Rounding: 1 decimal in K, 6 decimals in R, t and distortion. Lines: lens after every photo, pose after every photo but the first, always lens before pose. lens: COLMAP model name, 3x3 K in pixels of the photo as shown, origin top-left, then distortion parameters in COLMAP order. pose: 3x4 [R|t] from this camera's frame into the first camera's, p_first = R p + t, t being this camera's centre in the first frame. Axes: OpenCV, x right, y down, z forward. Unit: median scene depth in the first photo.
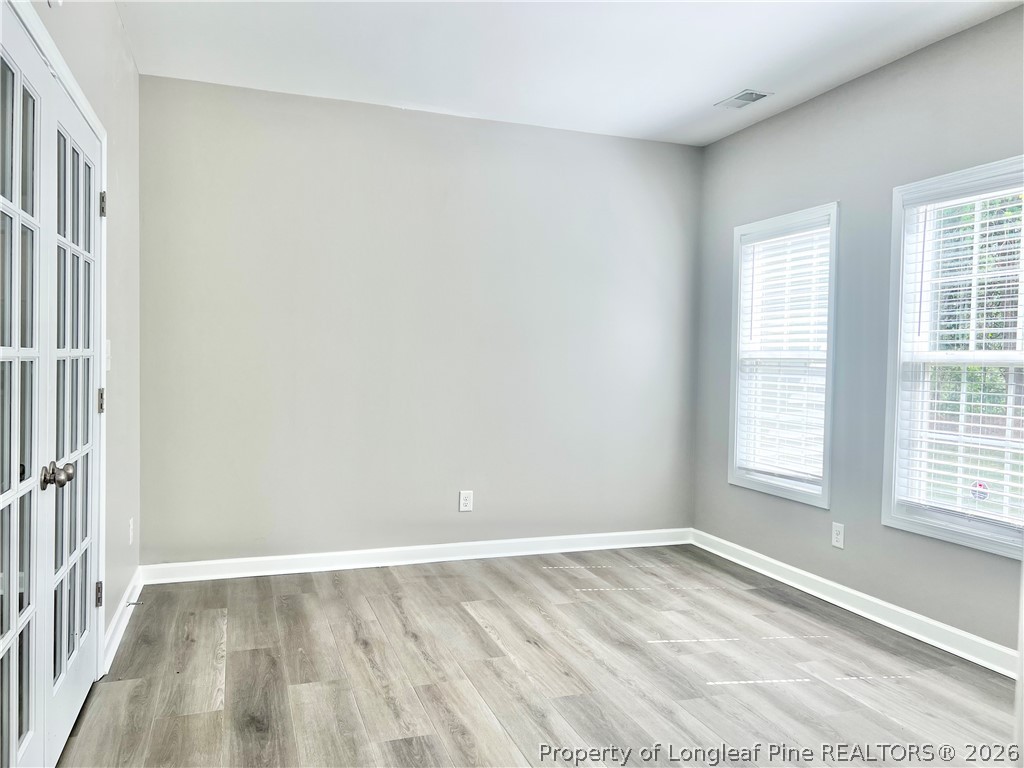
lens RADIAL K [[774.7, 0, 508.0], [0, 774.7, 376.4], [0, 0, 1]] dist [0.070615, -0.075484]
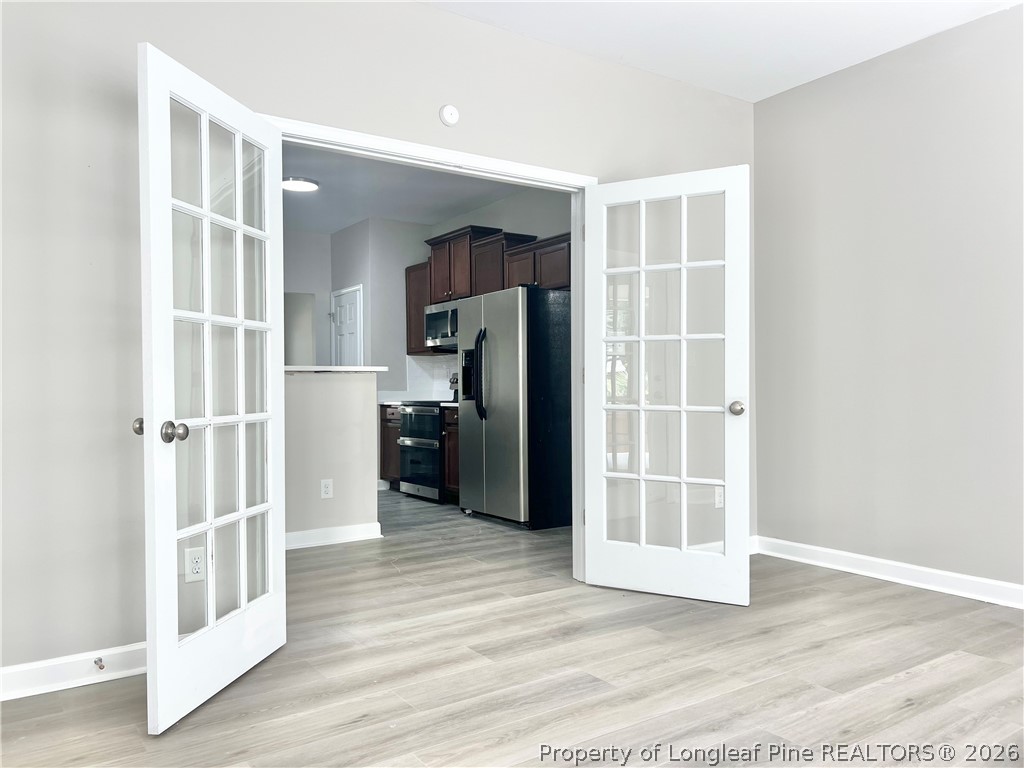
lens RADIAL K [[768.9, 0, 512.5], [0, 768.9, 387.4], [0, 0, 1]] dist [0.054569, -0.059672]
pose [[0.261204, -0.016576, -0.965141, 0.661165], [-0.010410, 0.999746, -0.019988, 0.071250], [0.965228, 0.015268, 0.260965, 0.473037]]
